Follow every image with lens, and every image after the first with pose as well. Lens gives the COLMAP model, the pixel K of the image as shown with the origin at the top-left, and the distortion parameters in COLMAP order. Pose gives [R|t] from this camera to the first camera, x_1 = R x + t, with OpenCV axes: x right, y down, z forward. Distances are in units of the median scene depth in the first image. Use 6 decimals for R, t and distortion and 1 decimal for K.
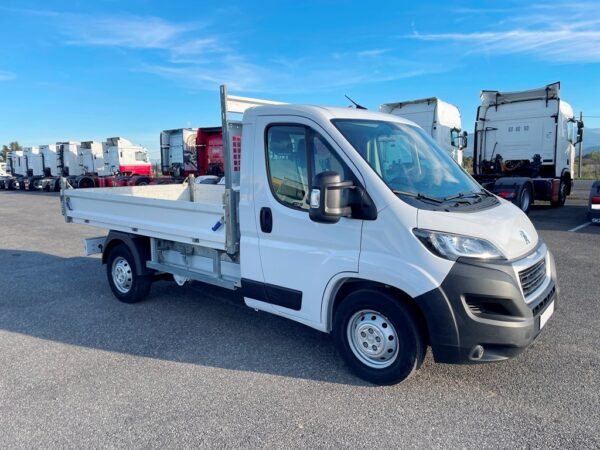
lens RADIAL K [[453.0, 0, 313.9], [0, 453.0, 224.1], [0, 0, 1]] dist [0.065382, -0.086691]
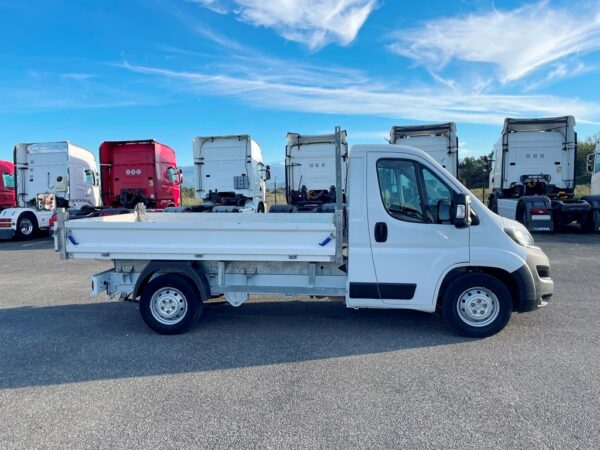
lens RADIAL K [[453.0, 0, 302.7], [0, 453.0, 226.4], [0, 0, 1]] dist [0.065382, -0.086691]
pose [[0.834974, -0.043661, 0.548554, -0.165379], [0.078343, 0.996125, -0.039964, 0.001362], [-0.544684, 0.076344, 0.835159, 0.008862]]
